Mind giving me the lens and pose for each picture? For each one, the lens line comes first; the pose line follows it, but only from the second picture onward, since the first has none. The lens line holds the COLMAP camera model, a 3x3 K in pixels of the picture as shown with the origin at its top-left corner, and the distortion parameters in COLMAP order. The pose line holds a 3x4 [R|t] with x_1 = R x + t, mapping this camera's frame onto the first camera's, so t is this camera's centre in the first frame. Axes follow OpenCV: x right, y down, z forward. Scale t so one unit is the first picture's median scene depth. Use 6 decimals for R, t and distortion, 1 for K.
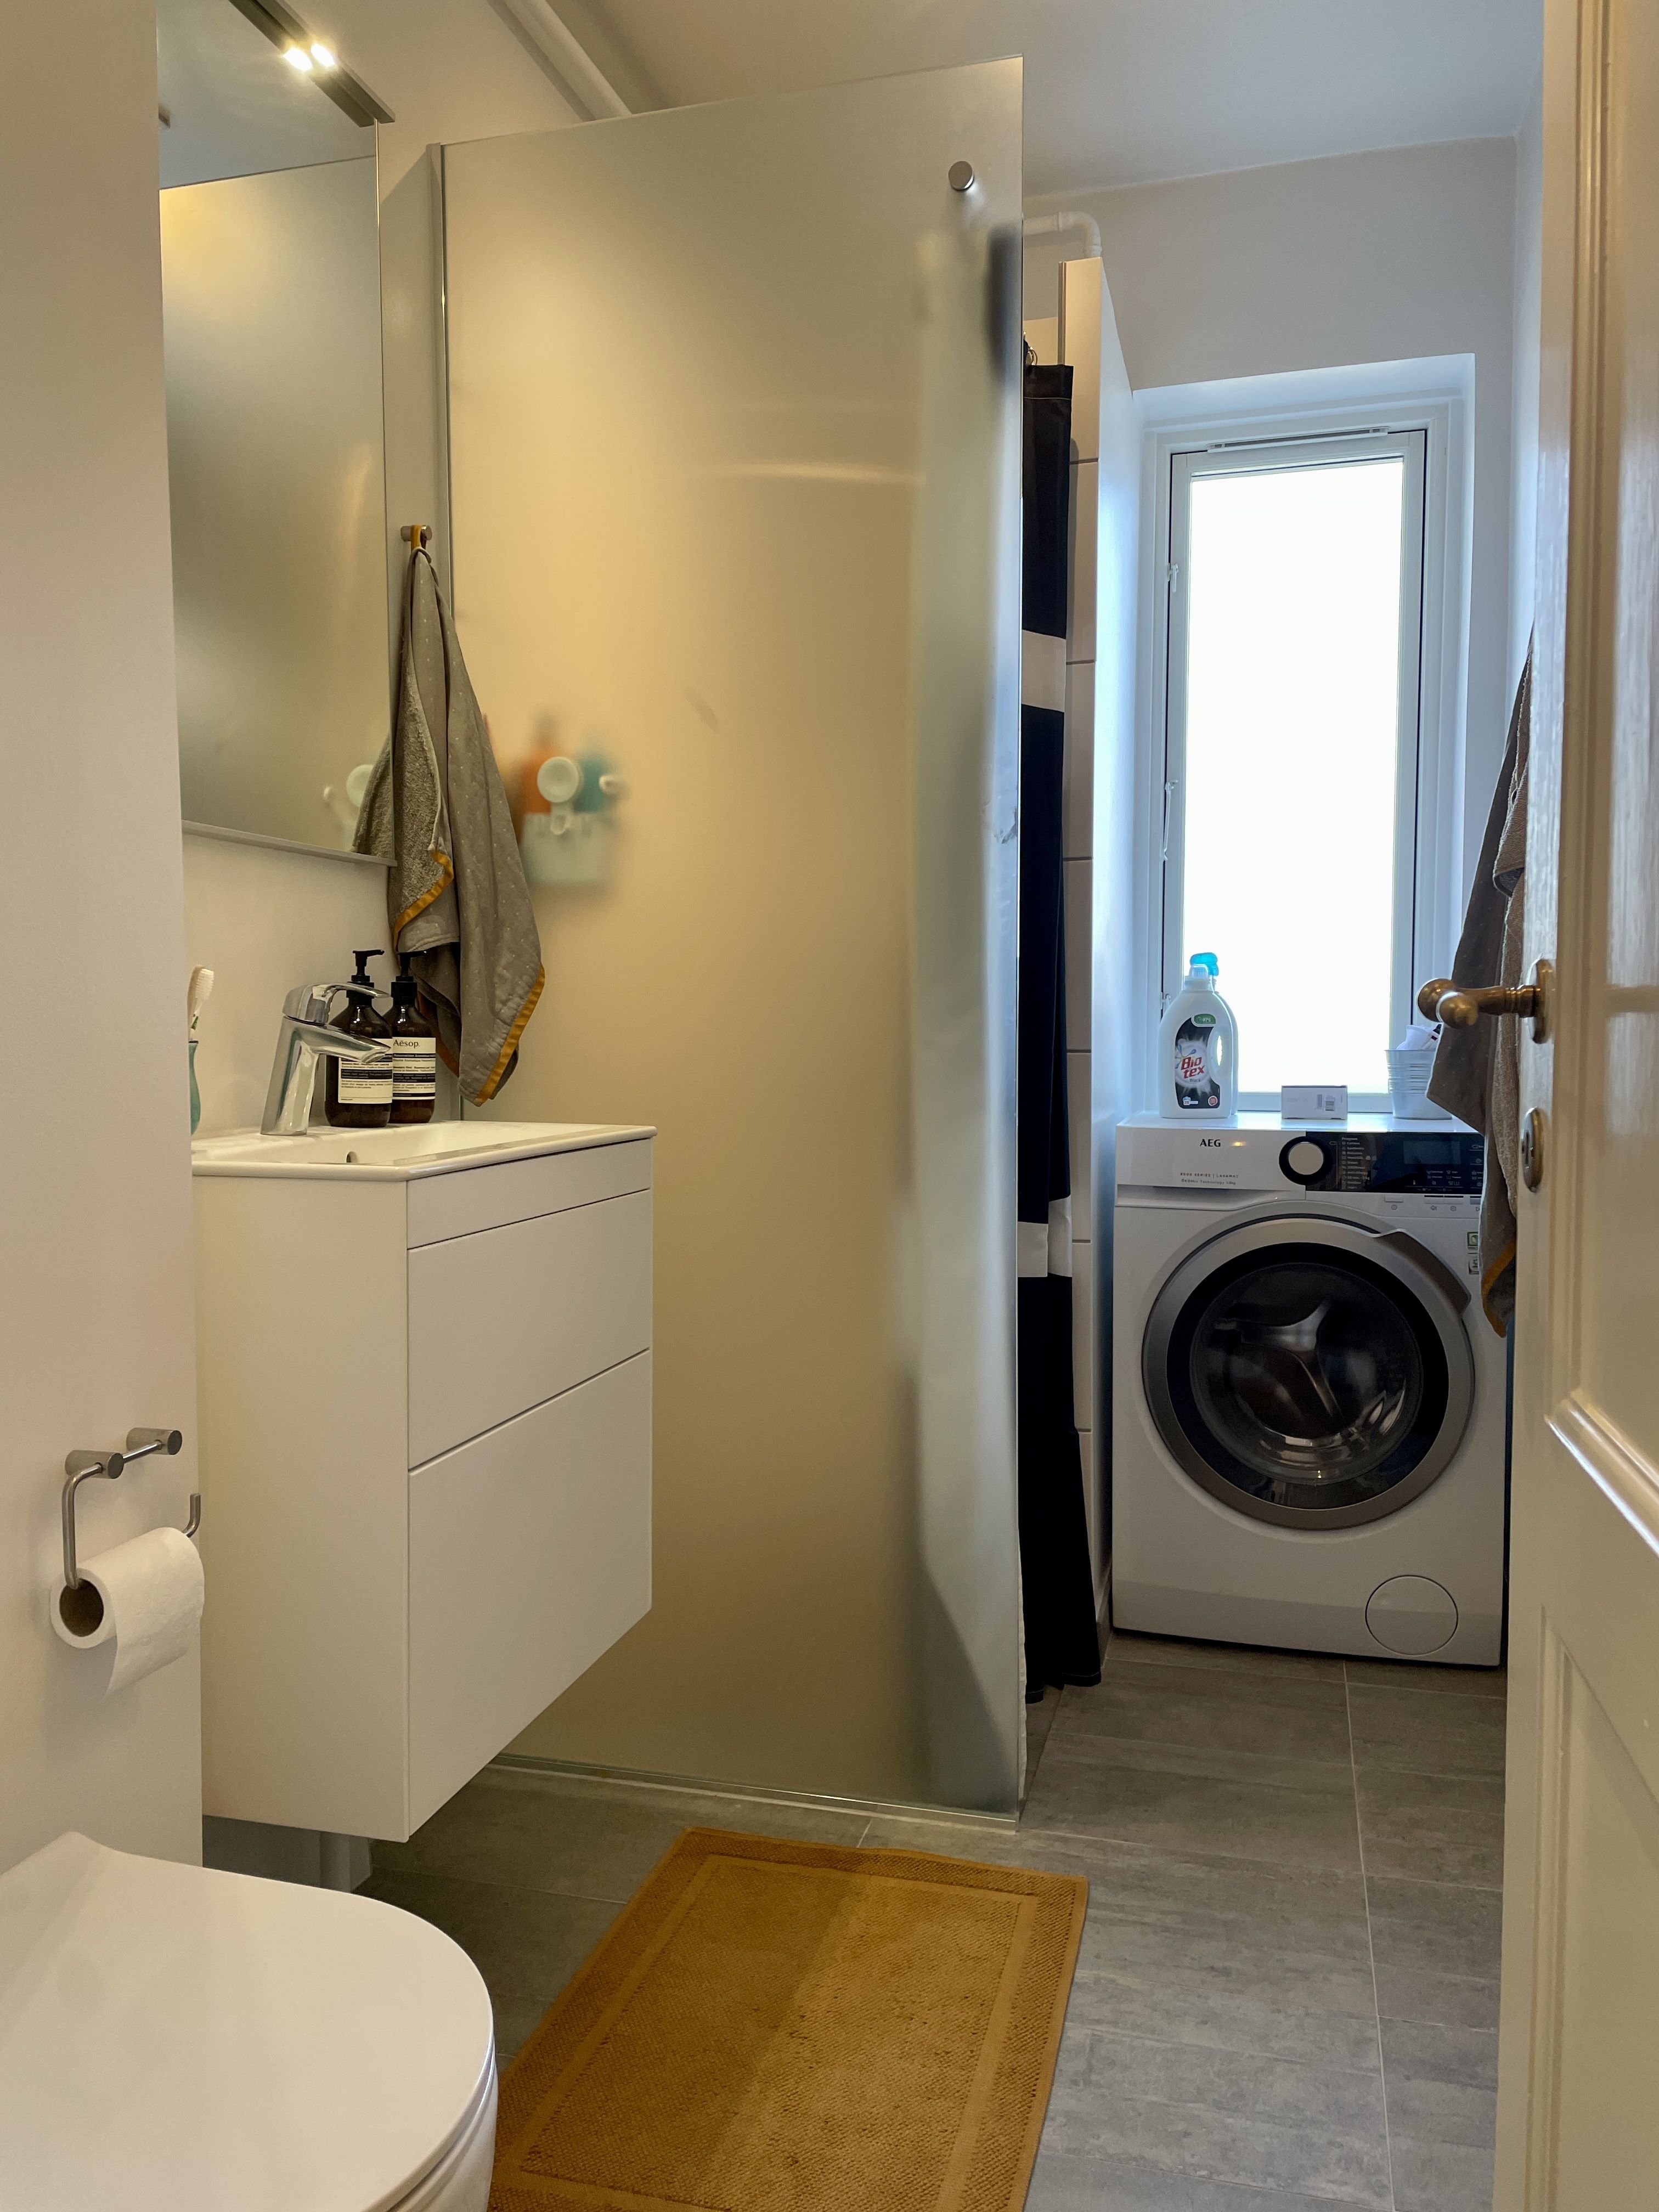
lens RADIAL K [[1655.7, 0, 829.5], [0, 1655.7, 1106.0], [0, 0, 1]] dist [0.000458, 0.000505]
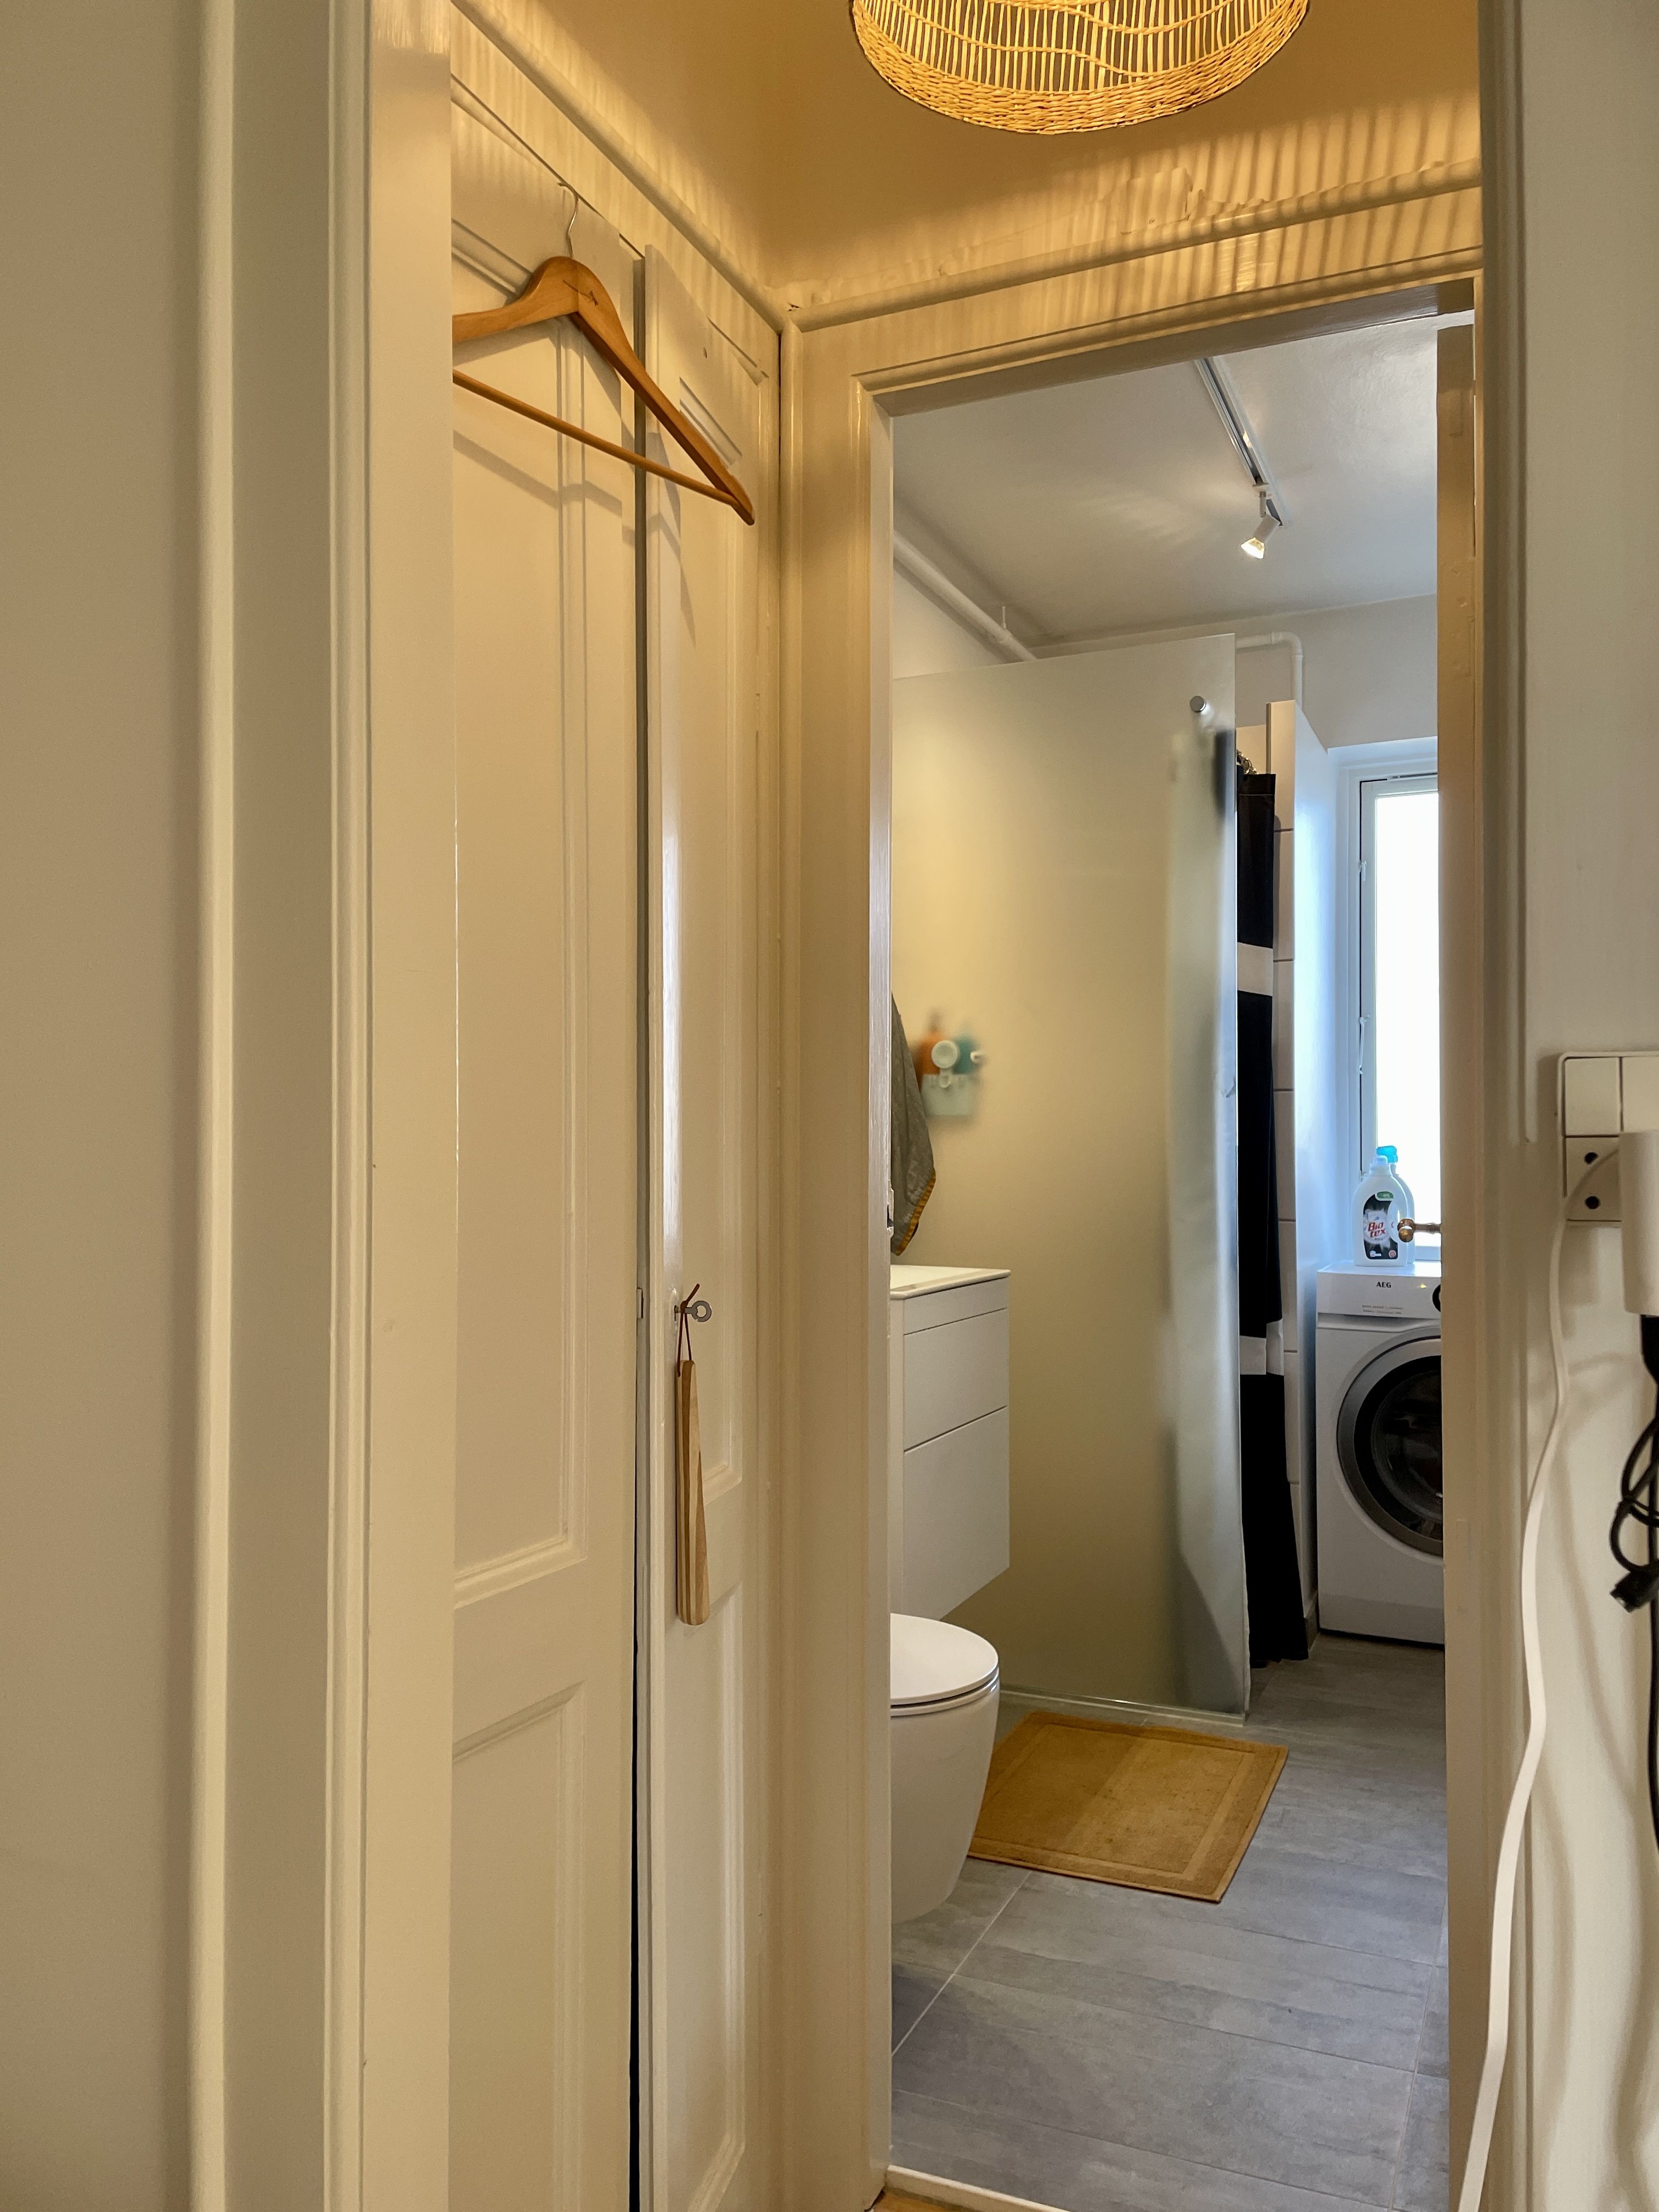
lens RADIAL K [[1680.5, 0, 771.5], [0, 1680.5, 1099.1], [0, 0, 1]] dist [0.042215, -0.003507]
pose [[0.983656, -0.002450, -0.180043, -0.033745], [-0.010907, 0.997261, -0.073159, -0.030394], [0.179729, 0.073927, 0.980934, -0.651197]]
